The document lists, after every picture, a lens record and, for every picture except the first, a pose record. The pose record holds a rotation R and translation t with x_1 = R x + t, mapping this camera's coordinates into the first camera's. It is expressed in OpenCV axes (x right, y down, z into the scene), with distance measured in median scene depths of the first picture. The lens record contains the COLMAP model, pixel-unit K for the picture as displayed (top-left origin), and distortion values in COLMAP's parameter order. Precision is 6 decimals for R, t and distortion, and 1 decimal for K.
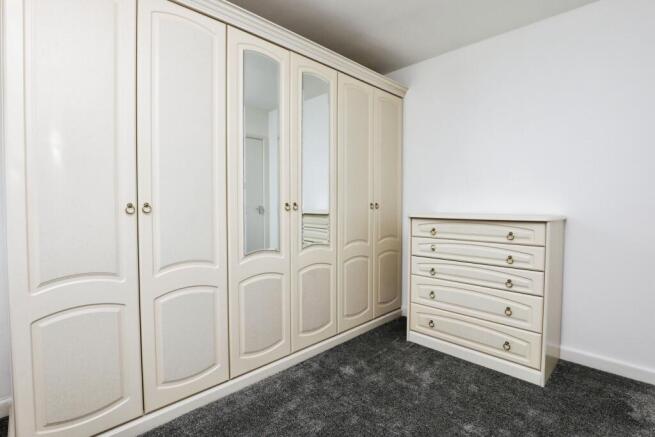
lens RADIAL K [[313.1, 0, 332.3], [0, 313.1, 222.8], [0, 0, 1]] dist [-0.016988, -0.000432]
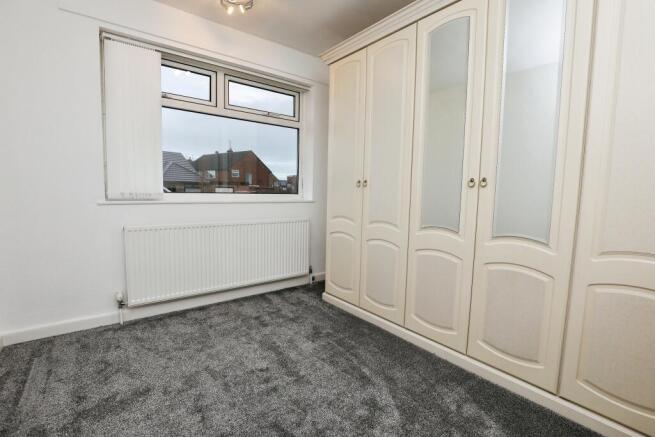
lens RADIAL K [[349.5, 0, 364.8], [0, 349.5, 208.4], [0, 0, 1]] dist [-0.021498, 0.000173]
pose [[-0.097195, 0.087148, -0.991443, 1.184851], [-0.051499, 0.994384, 0.092455, -0.079810], [0.993932, 0.060045, -0.092161, 1.152410]]
